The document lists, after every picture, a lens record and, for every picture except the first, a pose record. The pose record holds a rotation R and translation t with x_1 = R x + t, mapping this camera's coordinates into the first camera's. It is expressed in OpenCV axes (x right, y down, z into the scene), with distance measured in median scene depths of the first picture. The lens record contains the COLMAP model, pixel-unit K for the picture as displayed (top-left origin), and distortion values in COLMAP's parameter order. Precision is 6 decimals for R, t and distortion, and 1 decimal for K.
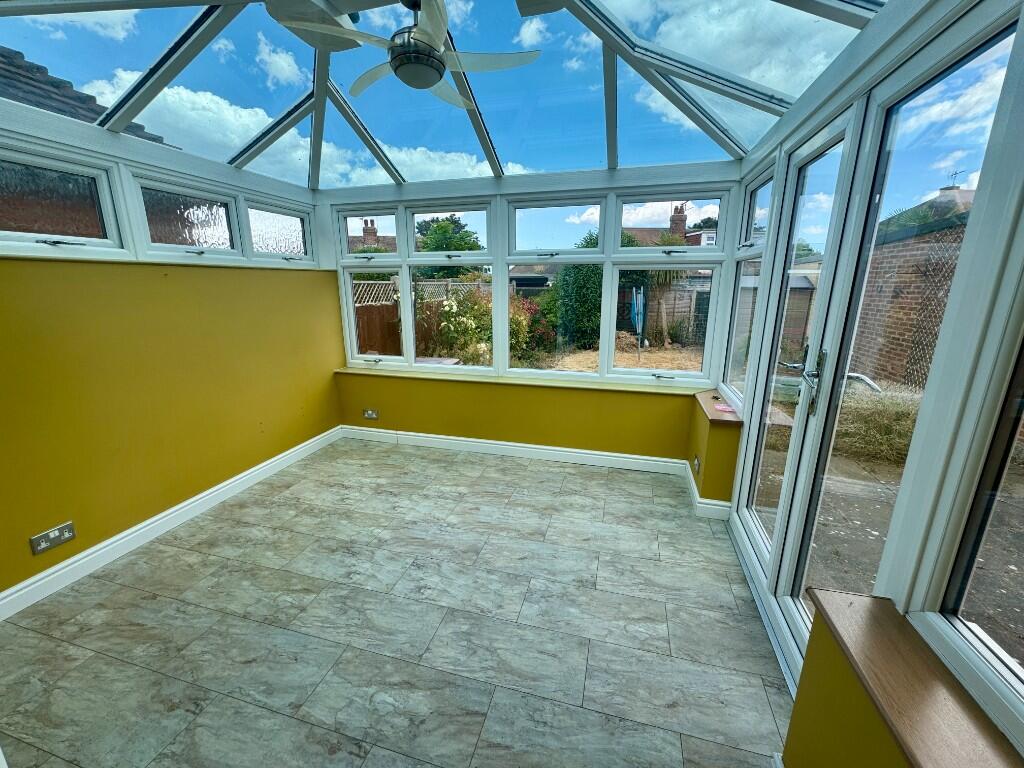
lens RADIAL K [[409.2, 0, 511.6], [0, 409.2, 383.4], [0, 0, 1]] dist [-0.005005, 0.001009]
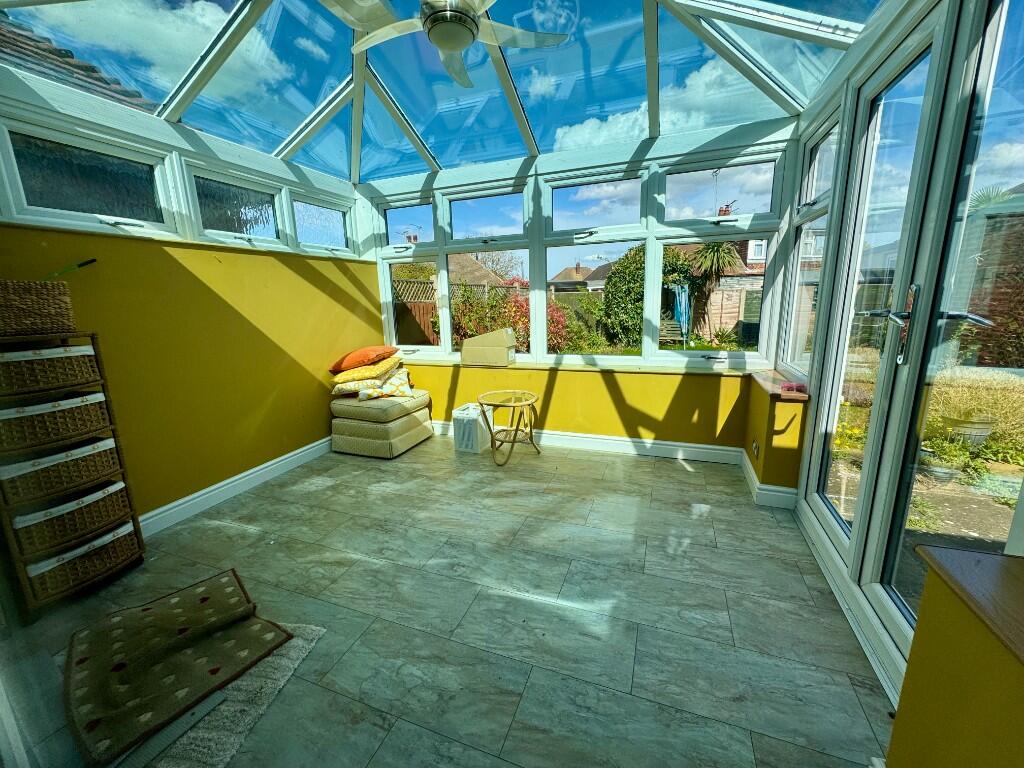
lens RADIAL K [[409.2, 0, 511.7], [0, 409.2, 381.5], [0, 0, 1]] dist [-0.005005, 0.001009]
pose [[0.995198, -0.008536, -0.097512, 0.005866], [0.005363, 0.999449, -0.032748, 0.101745], [0.097738, 0.032068, 0.994695, 0.055613]]
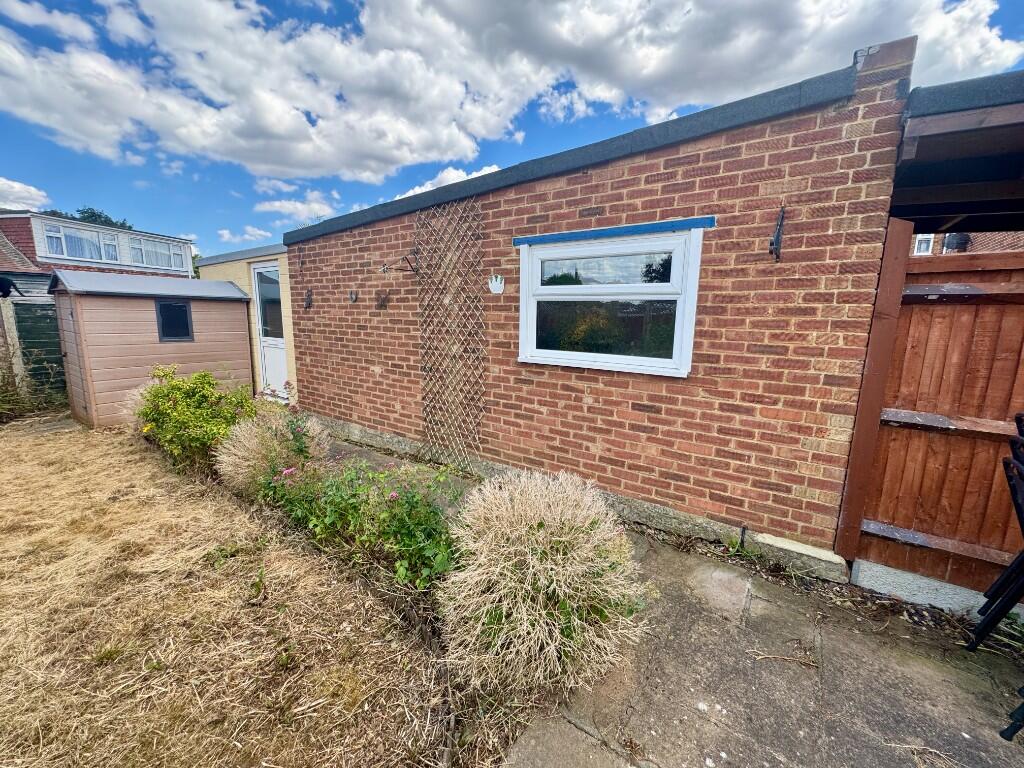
lens RADIAL K [[409.2, 0, 514.8], [0, 409.2, 384.4], [0, 0, 1]] dist [-0.005005, 0.001009]
pose [[0.327323, -0.153612, 0.932343, 1.083093], [0.206212, 0.974527, 0.088166, -0.304900], [-0.922137, 0.163402, 0.350661, 1.772476]]
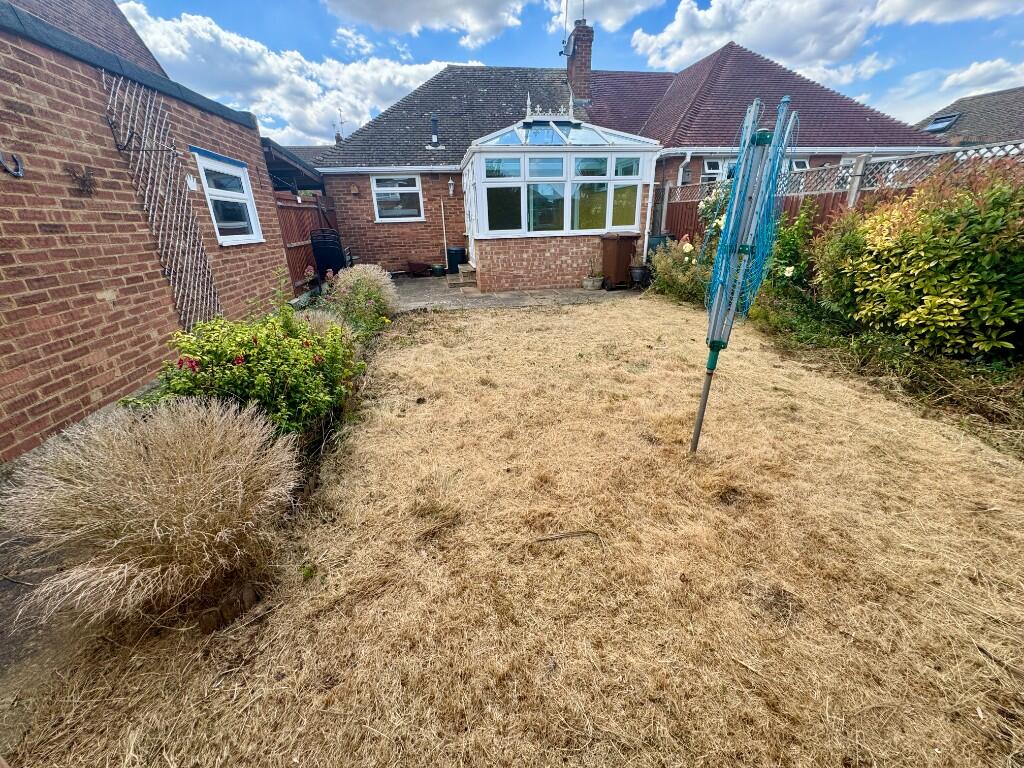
lens RADIAL K [[409.2, 0, 513.1], [0, 409.2, 386.1], [0, 0, 1]] dist [-0.005005, 0.001009]
pose [[-0.894587, 0.193014, -0.403062, 2.298848], [-0.075391, 0.823812, 0.561827, -1.010961], [0.440488, 0.532991, -0.722420, 5.138547]]
